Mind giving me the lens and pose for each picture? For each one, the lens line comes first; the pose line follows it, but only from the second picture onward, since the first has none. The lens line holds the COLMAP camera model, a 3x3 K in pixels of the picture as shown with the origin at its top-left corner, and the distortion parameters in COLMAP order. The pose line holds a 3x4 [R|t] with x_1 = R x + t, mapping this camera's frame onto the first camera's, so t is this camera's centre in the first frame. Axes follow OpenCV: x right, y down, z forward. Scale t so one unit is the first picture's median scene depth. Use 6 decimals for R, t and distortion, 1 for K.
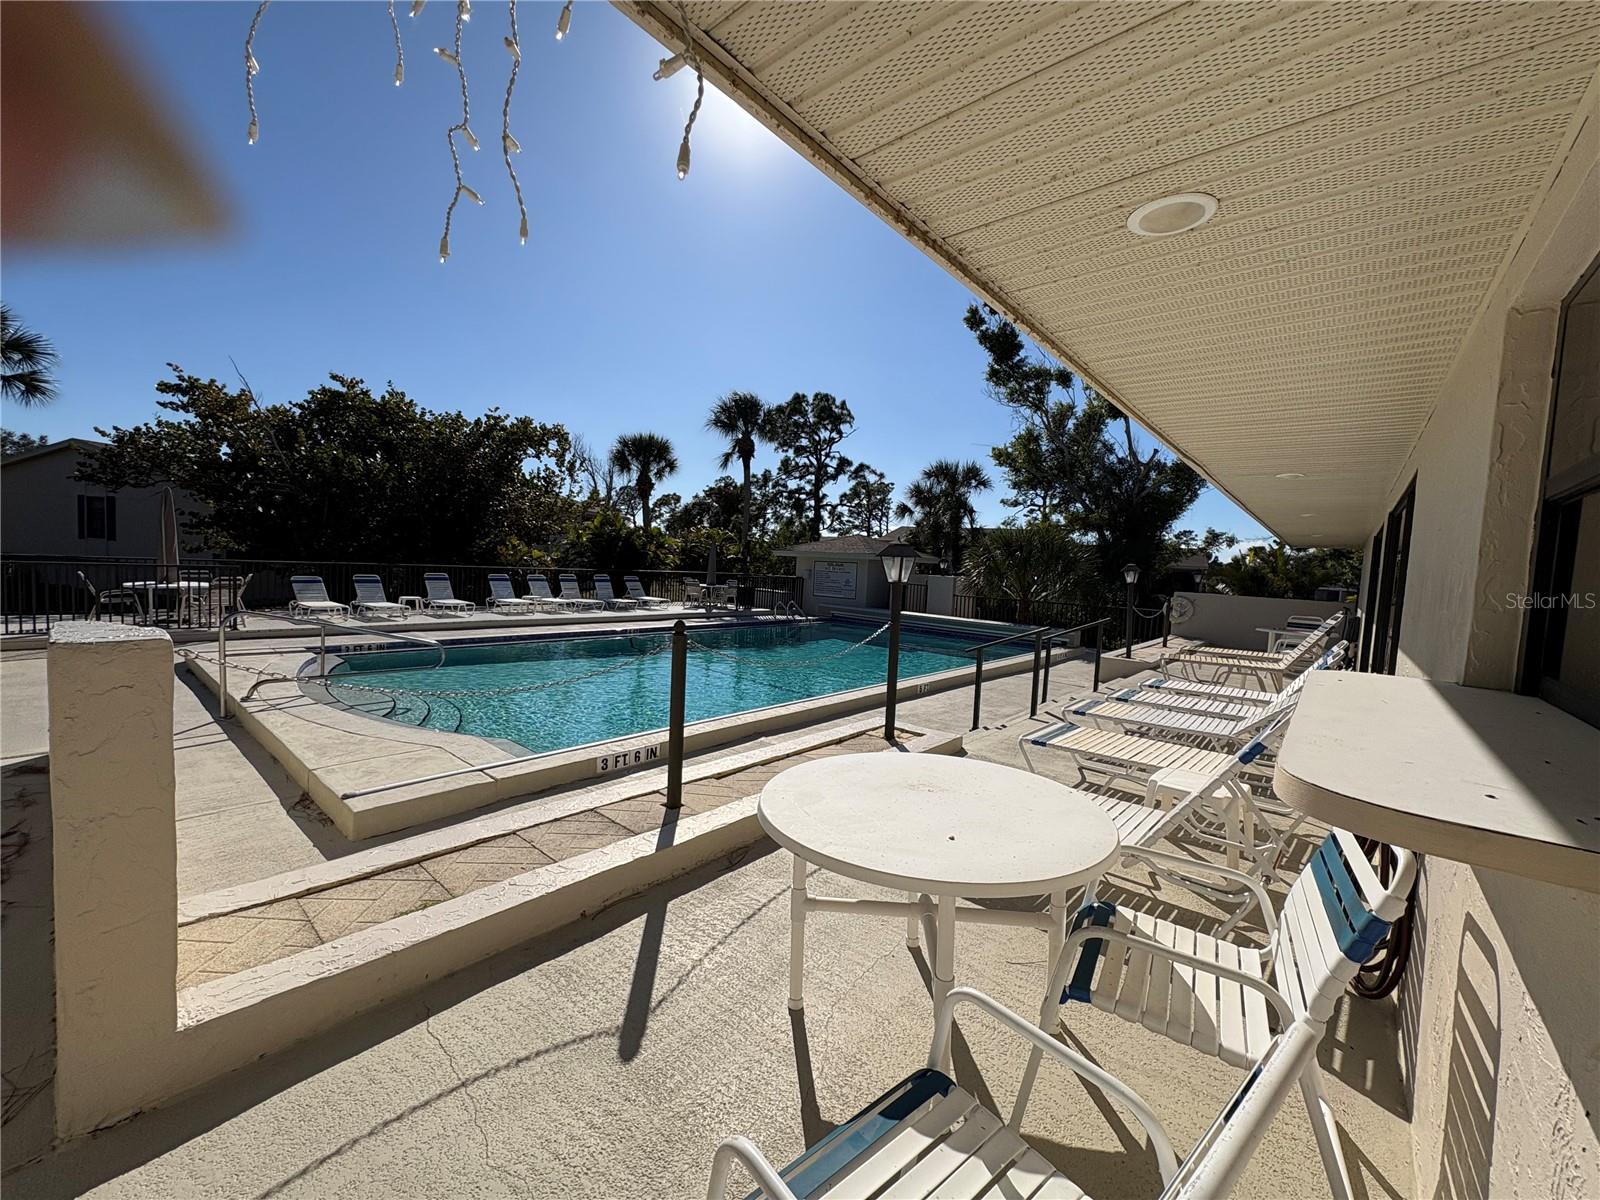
lens RADIAL K [[630.8, 0, 807.7], [0, 630.8, 598.8], [0, 0, 1]] dist [0.000514, -0.000172]
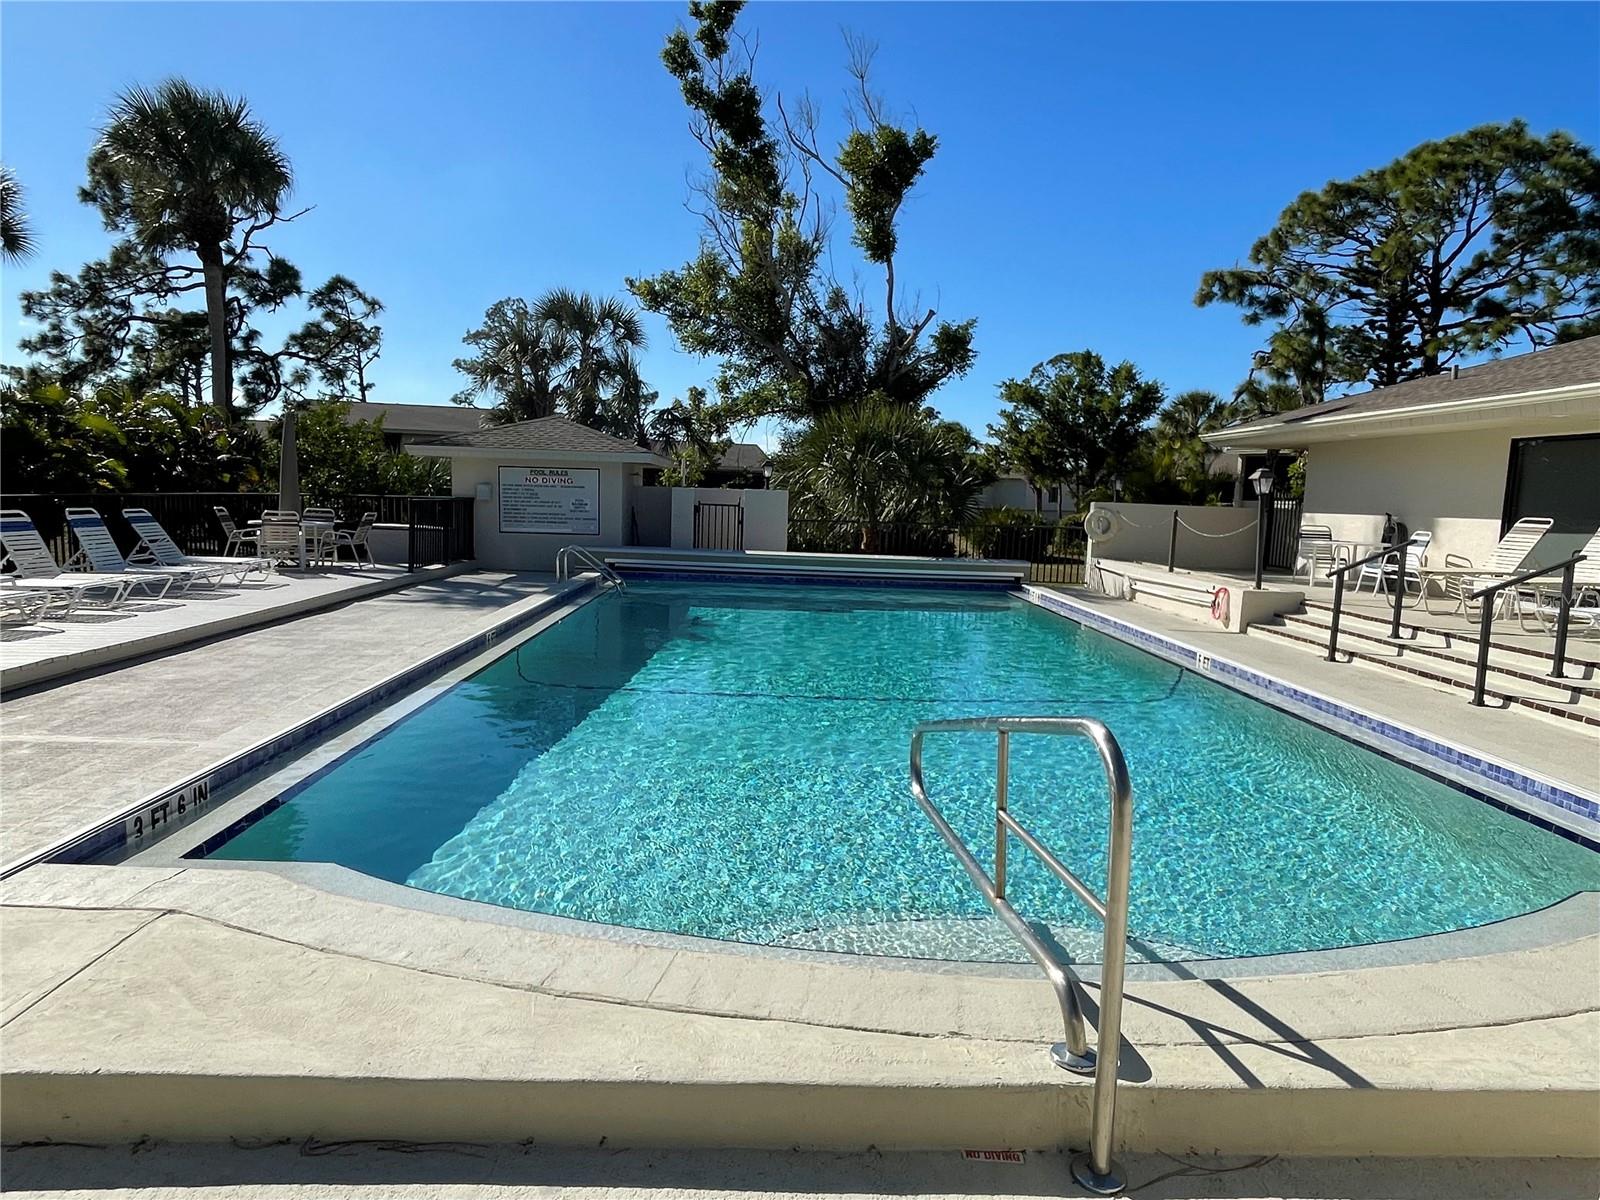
lens RADIAL K [[981.7, 0, 795.8], [0, 981.7, 617.5], [0, 0, 1]] dist [-0.000917, -0.006366]
pose [[0.732483, -0.116302, 0.670778, -0.326435], [0.050877, 0.991896, 0.116422, -0.015009], [-0.678882, -0.051150, 0.732464, 0.199877]]
